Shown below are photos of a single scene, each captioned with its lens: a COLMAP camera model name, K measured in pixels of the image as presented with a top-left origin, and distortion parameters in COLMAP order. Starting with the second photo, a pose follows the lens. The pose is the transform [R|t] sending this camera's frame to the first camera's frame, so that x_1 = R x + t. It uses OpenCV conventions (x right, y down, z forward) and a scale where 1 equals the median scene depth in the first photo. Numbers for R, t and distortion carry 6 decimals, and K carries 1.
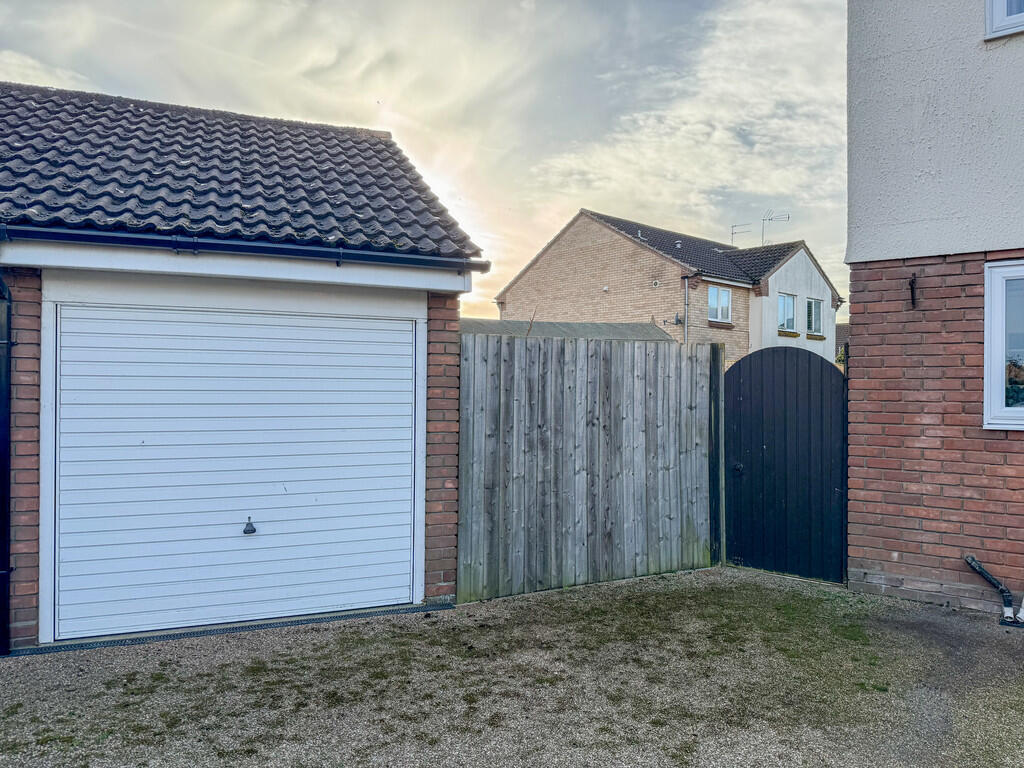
lens RADIAL K [[714.7, 0, 493.1], [0, 714.7, 383.0], [0, 0, 1]] dist [0.054396, -0.073192]
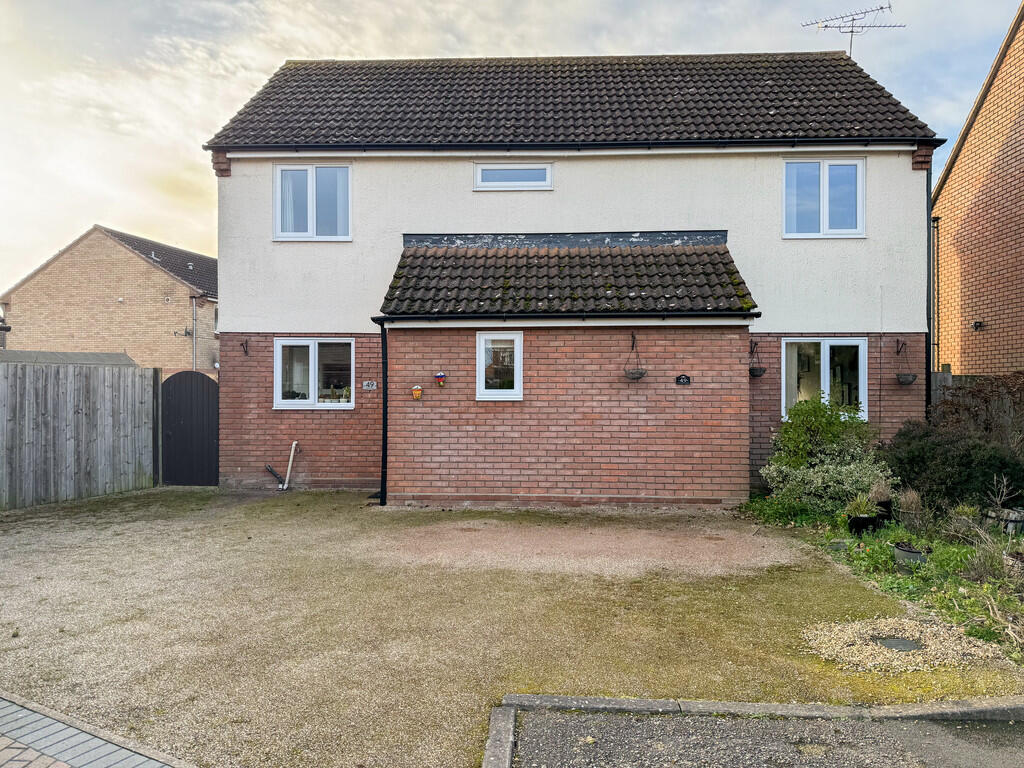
lens RADIAL K [[714.7, 0, 512.9], [0, 714.7, 386.7], [0, 0, 1]] dist [0.054396, -0.073192]
pose [[0.808026, -0.003641, 0.589135, -0.051102], [-0.000793, 0.999973, 0.007269, -0.023959], [-0.589146, -0.006341, 0.808002, -1.209173]]
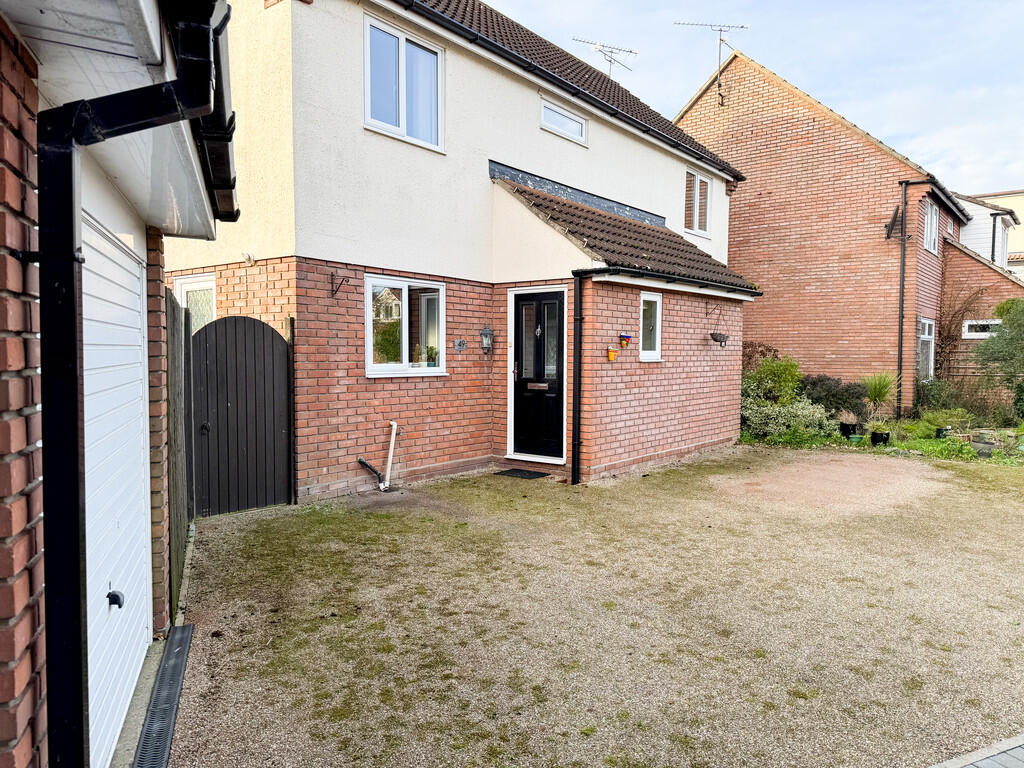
lens RADIAL K [[714.7, 0, 521.7], [0, 714.7, 391.0], [0, 0, 1]] dist [0.054396, -0.073192]
pose [[-0.004643, -0.061585, 0.998091, -0.834682], [-0.012852, 0.998023, 0.061521, -0.008615], [-0.999907, -0.012542, -0.005426, 0.609926]]
